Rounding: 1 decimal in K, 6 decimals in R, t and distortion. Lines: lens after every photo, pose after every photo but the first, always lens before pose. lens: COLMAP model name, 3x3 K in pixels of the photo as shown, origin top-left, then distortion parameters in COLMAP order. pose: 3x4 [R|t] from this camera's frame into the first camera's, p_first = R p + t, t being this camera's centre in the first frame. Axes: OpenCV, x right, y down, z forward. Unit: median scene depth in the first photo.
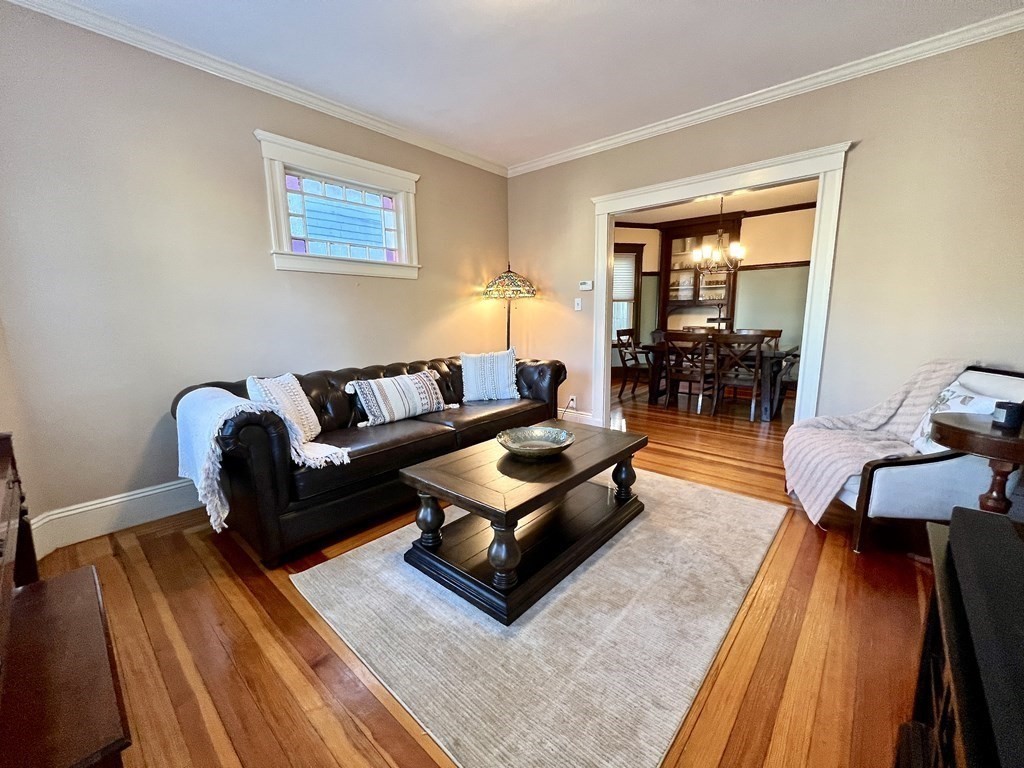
lens RADIAL K [[413.4, 0, 463.1], [0, 413.4, 381.8], [0, 0, 1]] dist [-0.000150, -0.000008]
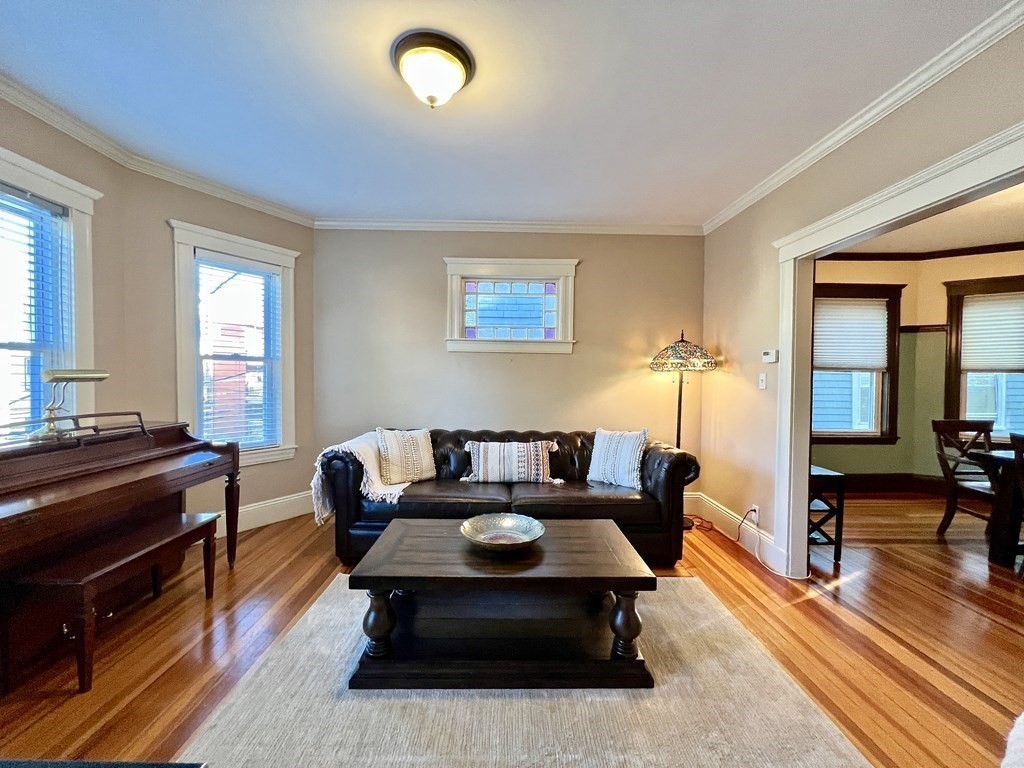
lens RADIAL K [[391.4, 0, 512.0], [0, 391.4, 384.0], [0, 0, 1]] dist [0.001613, 0.000037]
pose [[0.705889, 0.032269, -0.707587, 0.512512], [-0.130932, 0.987691, -0.085575, -0.070315], [0.696116, 0.153052, 0.701425, 0.217749]]
